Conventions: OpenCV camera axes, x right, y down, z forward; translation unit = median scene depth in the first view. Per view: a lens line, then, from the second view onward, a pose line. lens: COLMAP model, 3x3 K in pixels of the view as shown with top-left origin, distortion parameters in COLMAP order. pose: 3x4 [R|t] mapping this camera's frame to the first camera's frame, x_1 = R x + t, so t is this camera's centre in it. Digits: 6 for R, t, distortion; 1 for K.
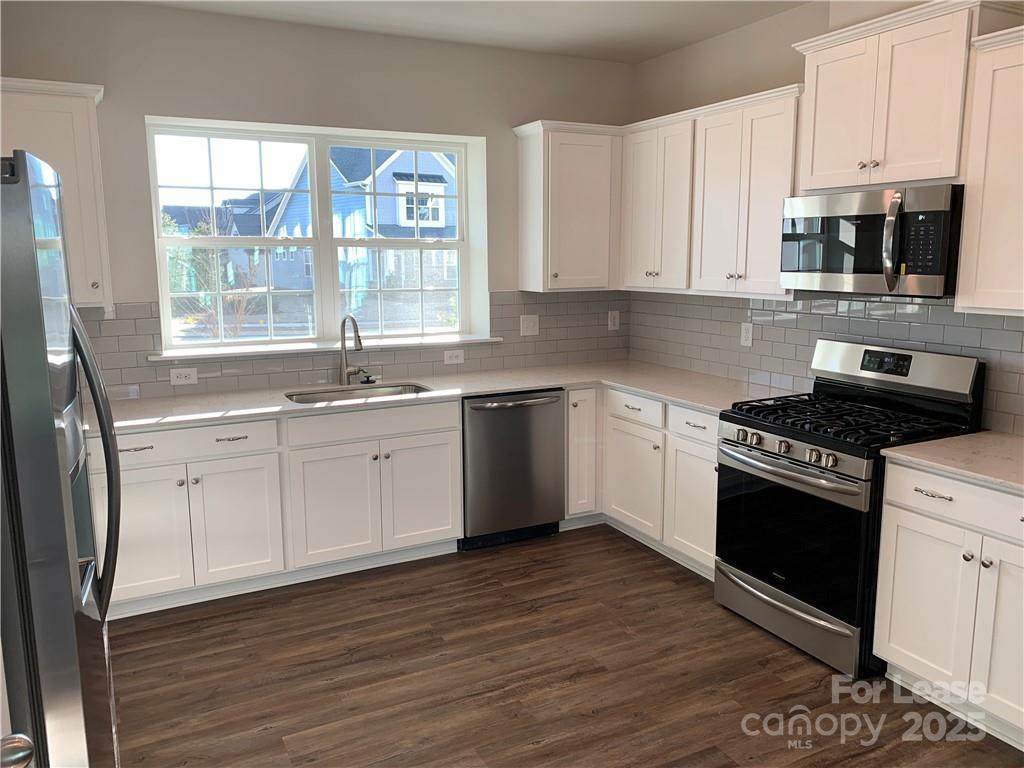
lens RADIAL K [[786.0, 0, 515.6], [0, 786.0, 376.2], [0, 0, 1]] dist [0.061228, -0.086971]
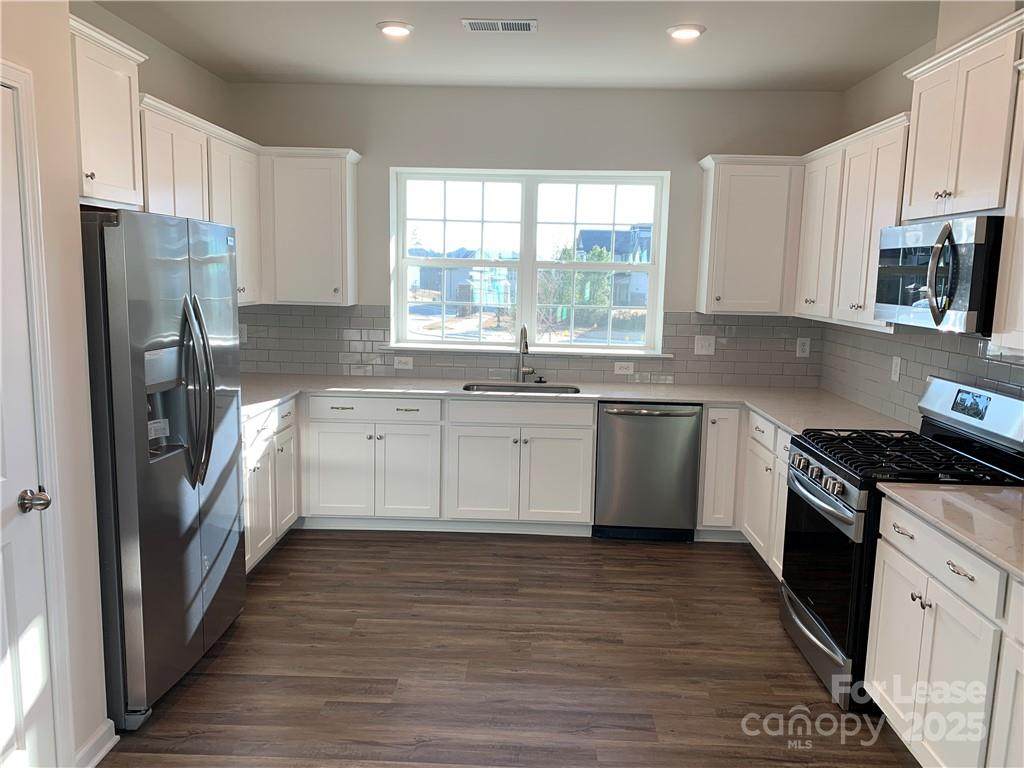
lens RADIAL K [[786.0, 0, 515.7], [0, 786.0, 390.0], [0, 0, 1]] dist [0.061228, -0.086971]
pose [[0.875526, 0.098221, -0.473083, 0.401861], [-0.103349, 0.994529, 0.015218, 0.006502], [0.471989, 0.035568, 0.880887, -0.071195]]
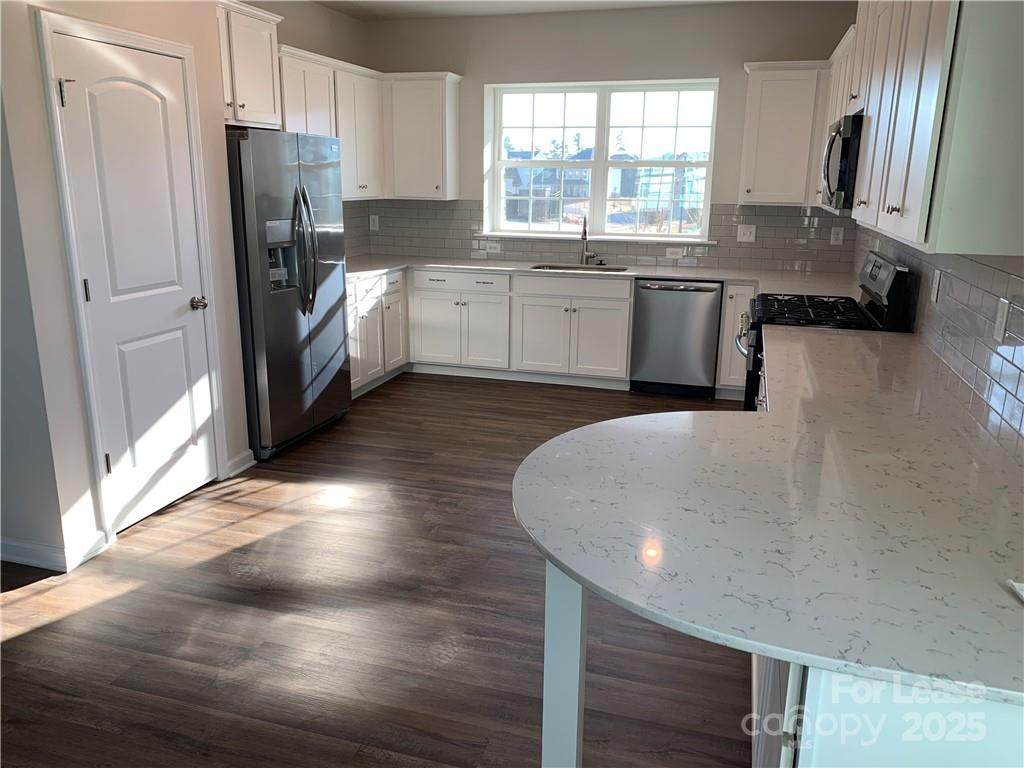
lens RADIAL K [[786.0, 0, 508.7], [0, 786.0, 388.6], [0, 0, 1]] dist [0.061228, -0.086971]
pose [[0.718774, 0.194146, -0.667586, 0.815232], [-0.122481, 0.980561, 0.153293, 0.035890], [0.684370, -0.028416, 0.728581, -0.193730]]
